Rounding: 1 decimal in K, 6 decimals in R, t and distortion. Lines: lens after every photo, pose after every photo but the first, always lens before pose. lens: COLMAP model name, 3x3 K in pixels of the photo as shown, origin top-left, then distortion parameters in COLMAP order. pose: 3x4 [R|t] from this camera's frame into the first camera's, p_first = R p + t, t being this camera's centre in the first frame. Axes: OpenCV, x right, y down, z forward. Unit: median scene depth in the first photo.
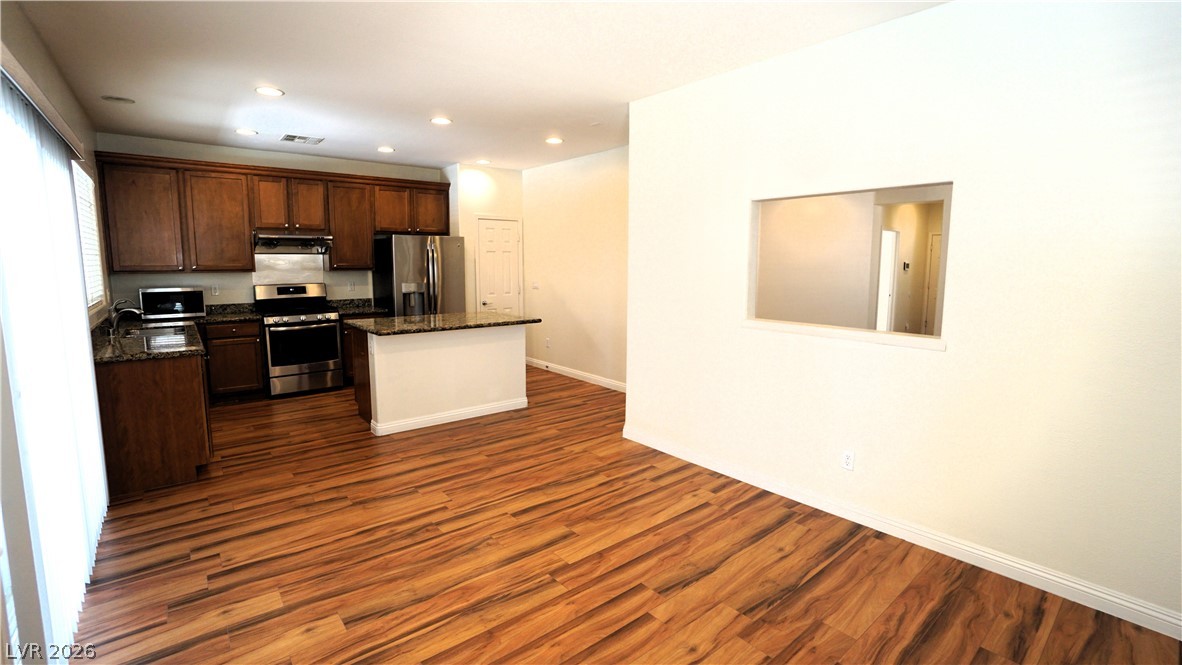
lens RADIAL K [[519.8, 0, 592.7], [0, 519.8, 324.0], [0, 0, 1]] dist [-0.064662, 0.022564]
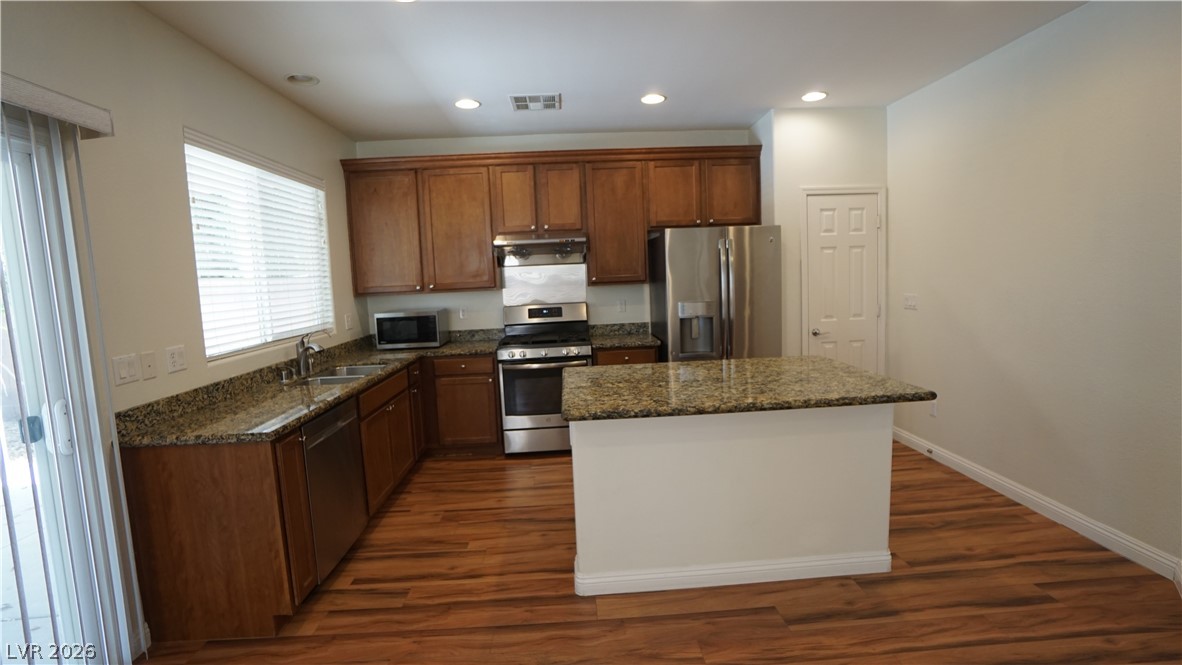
lens RADIAL K [[519.8, 0, 592.7], [0, 519.8, 324.0], [0, 0, 1]] dist [-0.064662, 0.022564]
pose [[0.797911, 0.020315, -0.602432, -0.068195], [-0.027486, 0.999619, -0.002696, -0.052388], [0.602148, 0.018710, 0.798165, 0.452871]]
